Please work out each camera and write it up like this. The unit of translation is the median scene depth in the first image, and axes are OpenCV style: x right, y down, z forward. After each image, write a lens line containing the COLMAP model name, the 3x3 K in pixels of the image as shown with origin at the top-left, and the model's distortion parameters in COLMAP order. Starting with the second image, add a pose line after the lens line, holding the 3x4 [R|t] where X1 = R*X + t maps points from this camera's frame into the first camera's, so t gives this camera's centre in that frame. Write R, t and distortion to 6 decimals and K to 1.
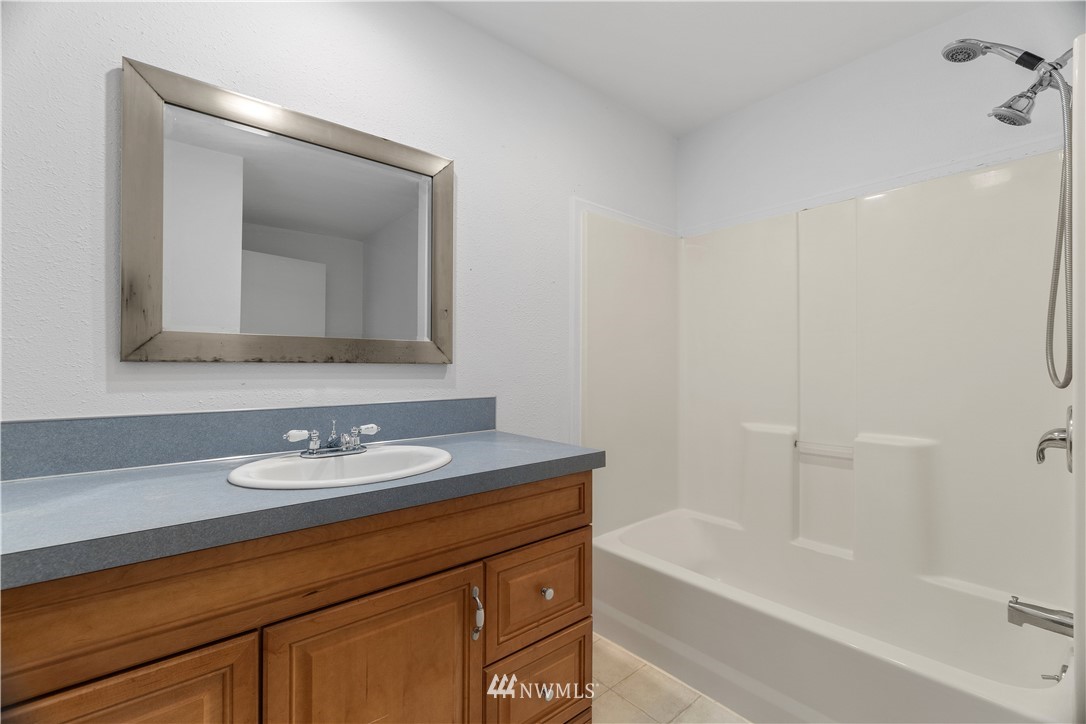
lens RADIAL K [[469.2, 0, 543.8], [0, 469.2, 364.0], [0, 0, 1]] dist [-0.007182, 0.001750]
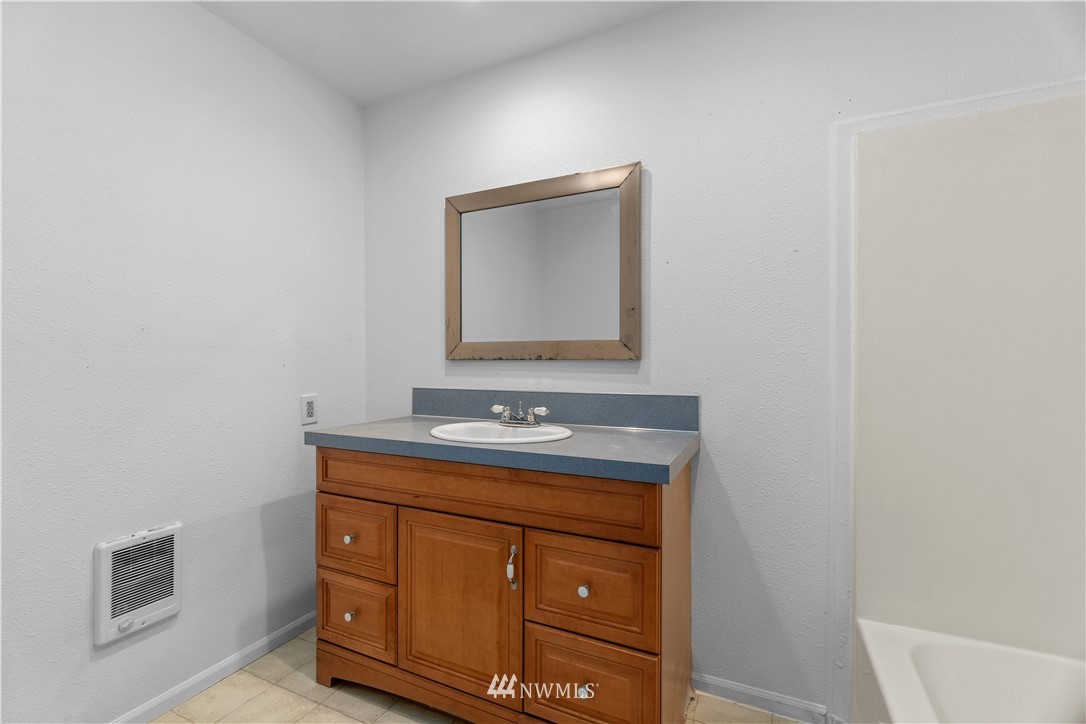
lens RADIAL K [[469.2, 0, 543.8], [0, 469.2, 360.6], [0, 0, 1]] dist [-0.007182, 0.001750]
pose [[0.410444, -0.003249, -0.911880, 0.886154], [0.004167, 0.999990, -0.001687, 0.002170], [0.911876, -0.003108, 0.410453, 0.518585]]
